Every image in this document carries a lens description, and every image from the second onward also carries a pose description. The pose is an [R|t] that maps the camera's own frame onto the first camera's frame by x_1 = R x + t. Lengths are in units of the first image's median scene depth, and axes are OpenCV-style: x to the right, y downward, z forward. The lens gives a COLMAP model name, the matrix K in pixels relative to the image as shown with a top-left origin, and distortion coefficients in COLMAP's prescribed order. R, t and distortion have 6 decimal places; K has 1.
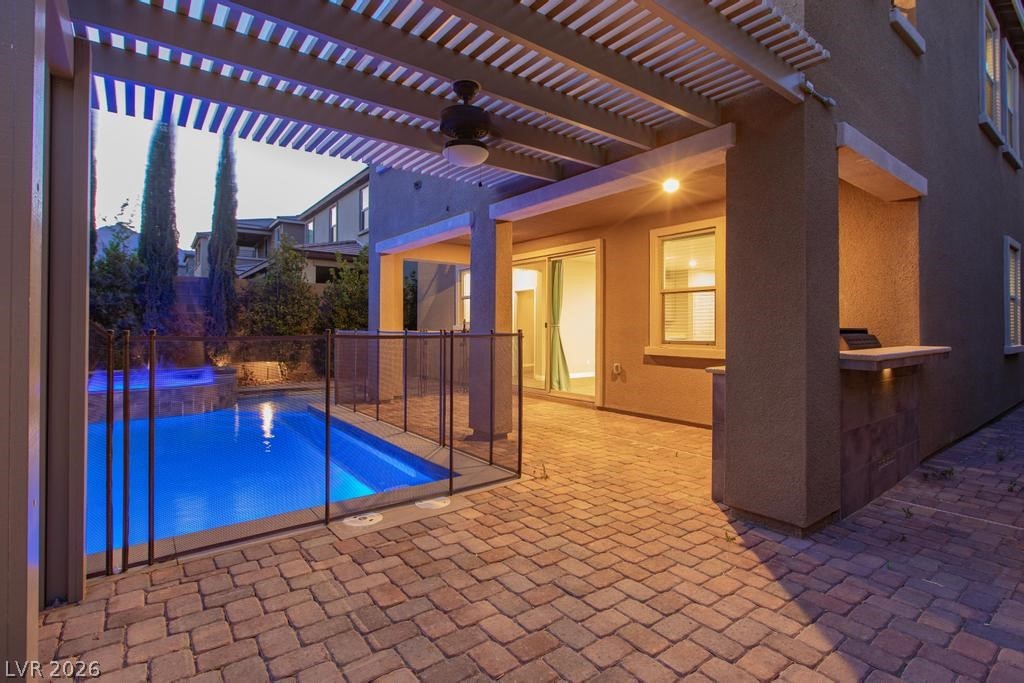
lens RADIAL K [[497.1, 0, 536.7], [0, 497.1, 323.5], [0, 0, 1]] dist [-0.009668, -0.001213]
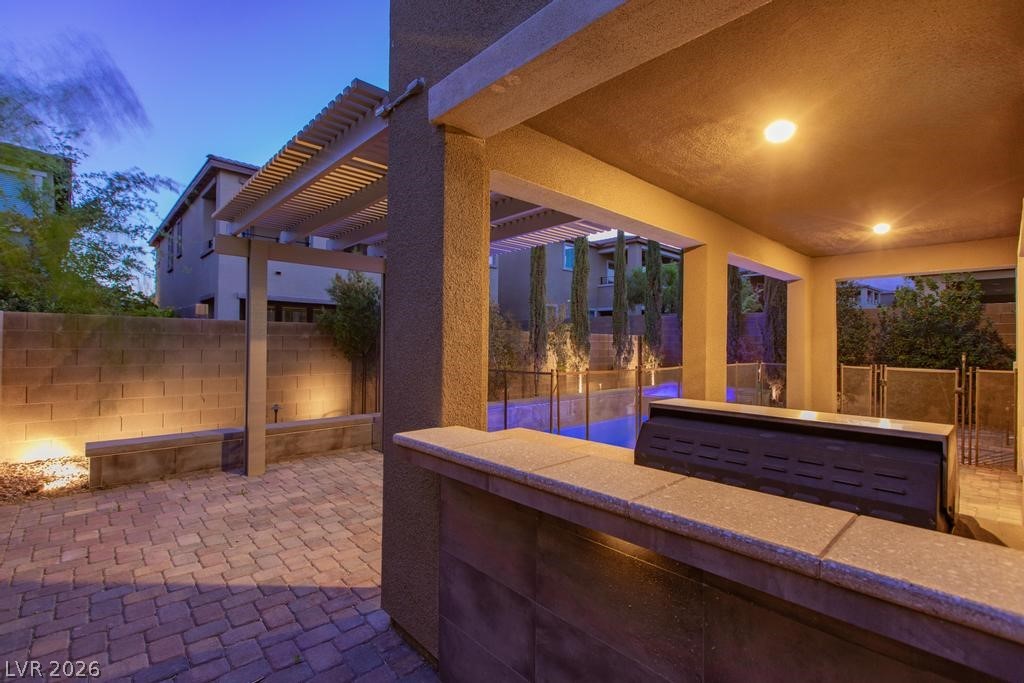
lens RADIAL K [[461.1, 0, 510.3], [0, 461.1, 340.0], [0, 0, 1]] dist [0.002762, -0.000677]
pose [[0.071958, -0.009059, -0.997367, 0.468613], [-0.003070, 0.999952, -0.009304, -0.020759], [0.997403, 0.003731, 0.071927, 0.393608]]
